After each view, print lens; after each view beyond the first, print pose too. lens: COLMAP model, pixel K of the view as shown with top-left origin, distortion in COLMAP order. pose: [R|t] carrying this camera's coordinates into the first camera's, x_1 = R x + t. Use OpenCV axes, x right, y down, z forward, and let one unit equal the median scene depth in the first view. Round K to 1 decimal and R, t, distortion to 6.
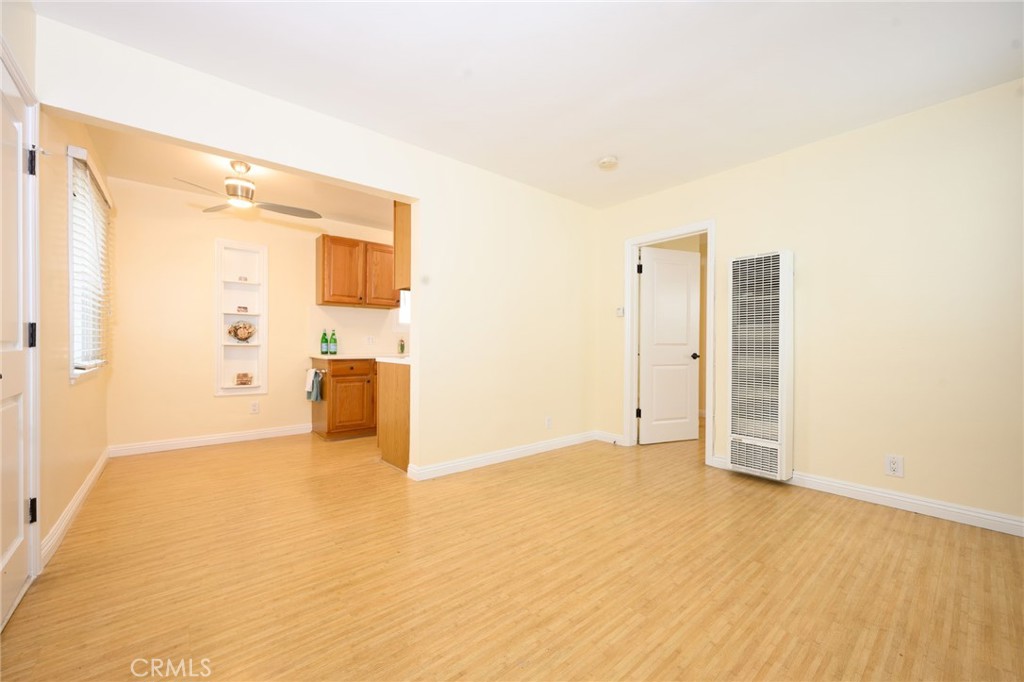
lens RADIAL K [[397.5, 0, 515.3], [0, 397.5, 345.4], [0, 0, 1]] dist [-0.002229, 0.000166]
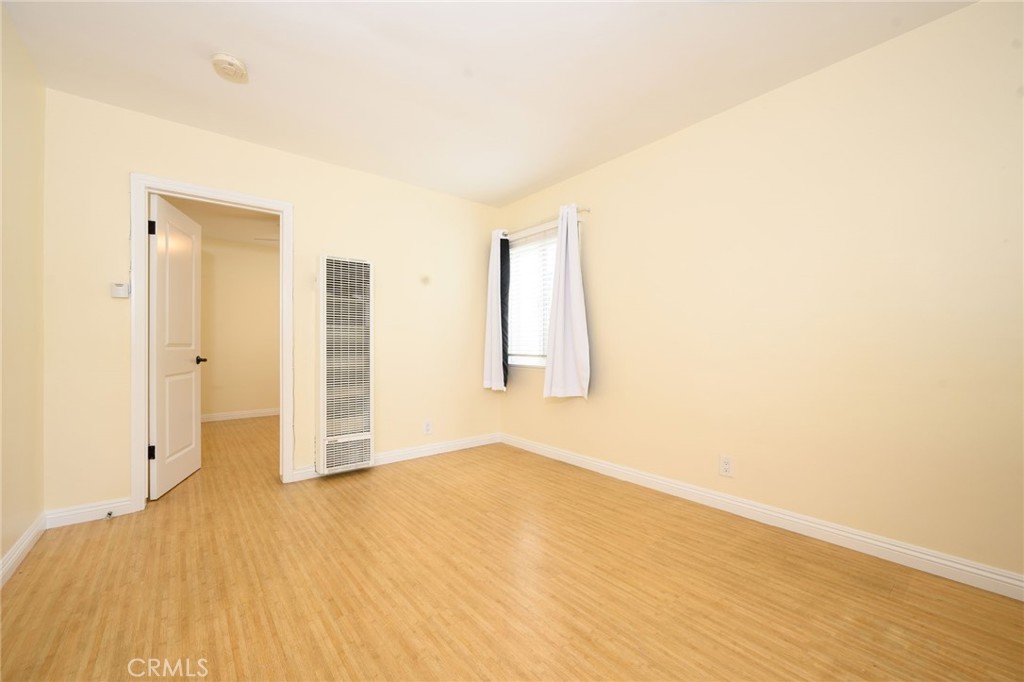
lens RADIAL K [[397.5, 0, 515.9], [0, 397.5, 344.7], [0, 0, 1]] dist [-0.002229, 0.000166]
pose [[0.027911, -0.003343, 0.999605, -0.437013], [0.004344, 0.999985, 0.003223, -0.003896], [-0.999601, 0.004252, 0.027925, 0.554120]]
